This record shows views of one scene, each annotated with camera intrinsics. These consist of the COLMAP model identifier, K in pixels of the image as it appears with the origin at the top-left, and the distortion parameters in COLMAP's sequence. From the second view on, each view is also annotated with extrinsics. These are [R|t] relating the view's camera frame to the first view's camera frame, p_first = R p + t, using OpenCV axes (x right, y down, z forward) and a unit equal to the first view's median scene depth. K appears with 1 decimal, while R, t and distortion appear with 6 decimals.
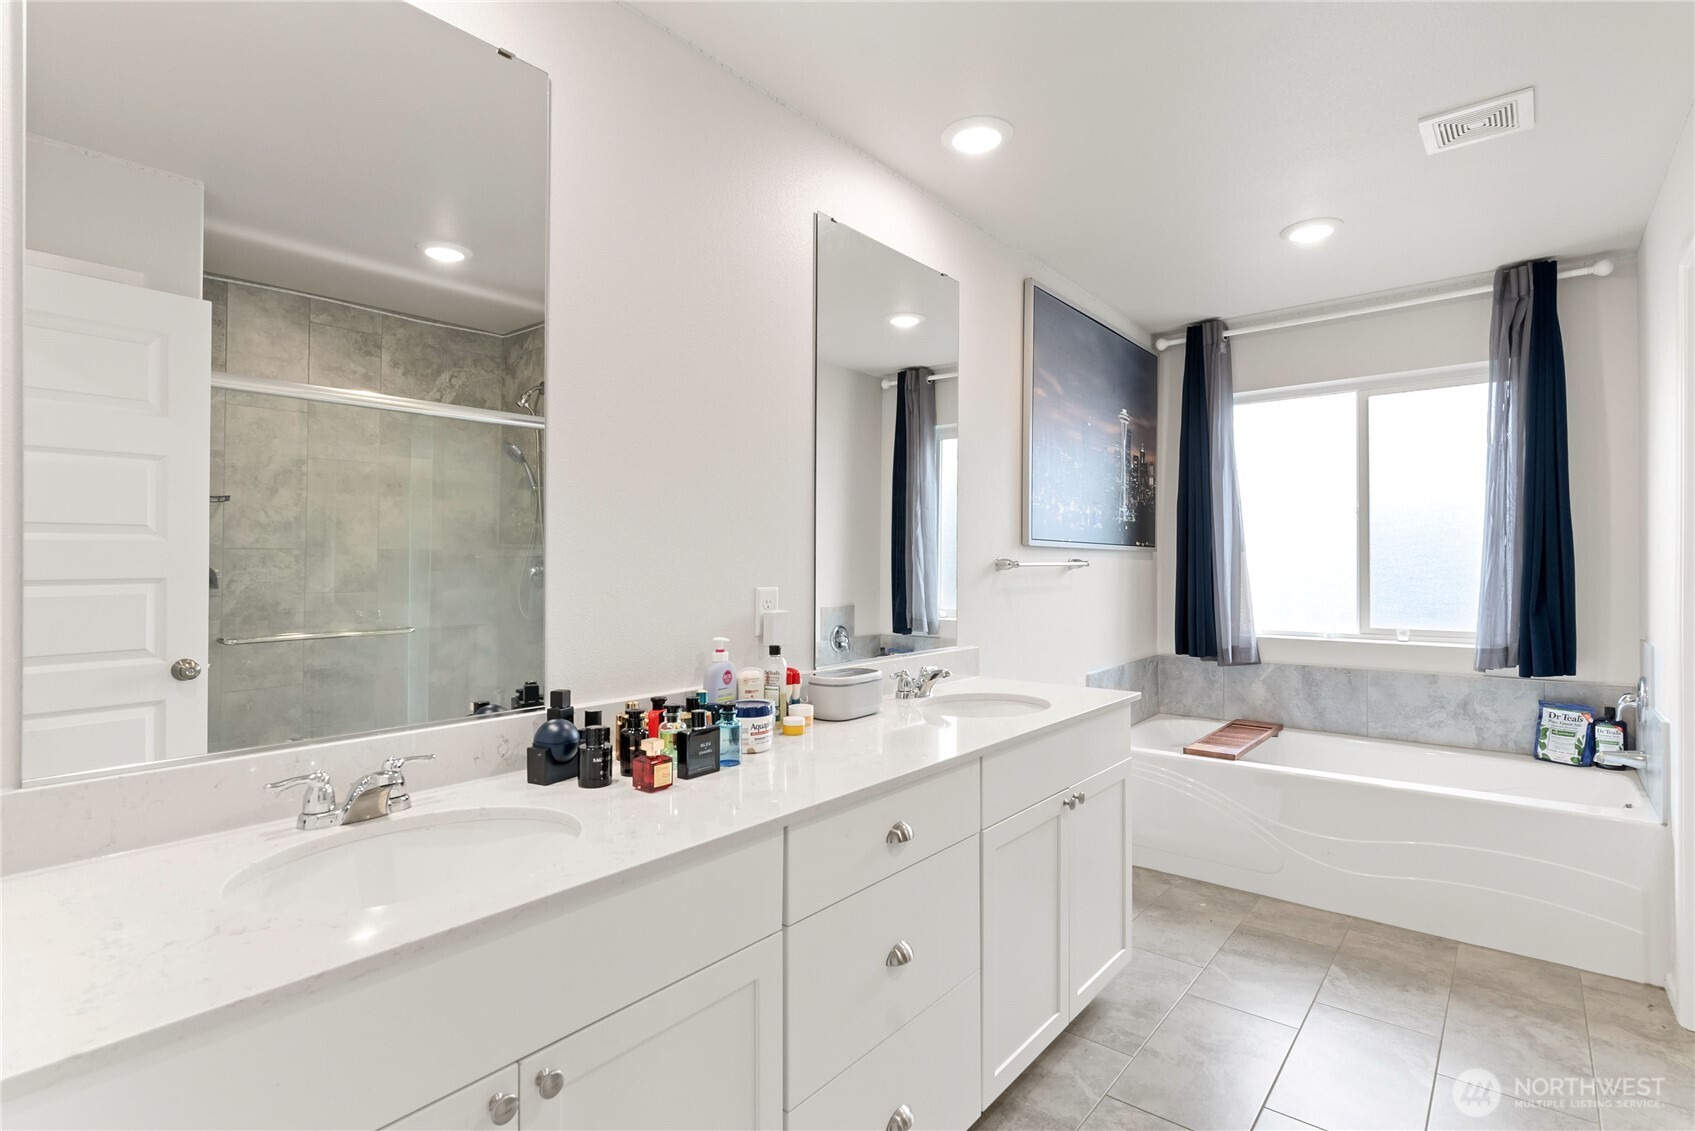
lens RADIAL K [[825.4, 0, 851.9], [0, 825.4, 561.8], [0, 0, 1]] dist [0.003805, 0.000076]
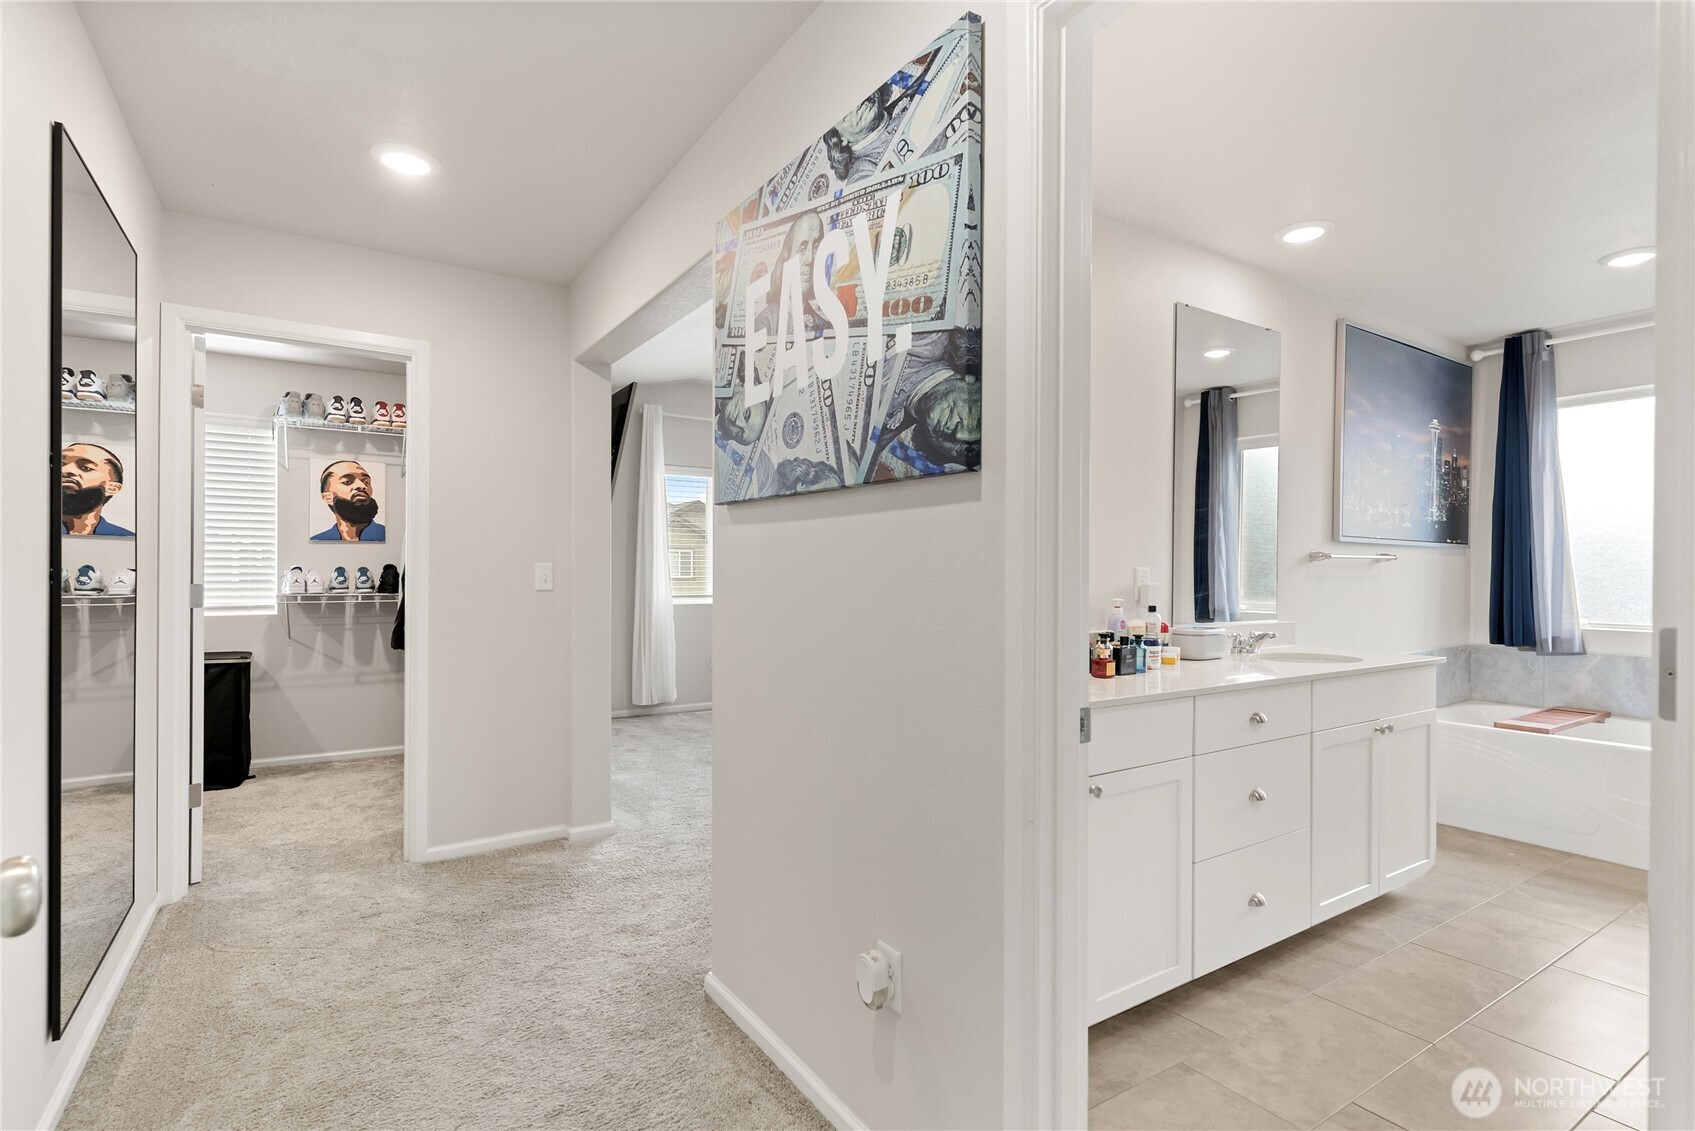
lens RADIAL K [[814.4, 0, 848.4], [0, 814.4, 571.0], [0, 0, 1]] dist [0.002725, 0.000285]
pose [[0.952055, 0.005400, -0.305879, -0.093698], [-0.004560, 0.999984, 0.003460, 0.020573], [0.305893, -0.001899, 0.952064, -0.317206]]
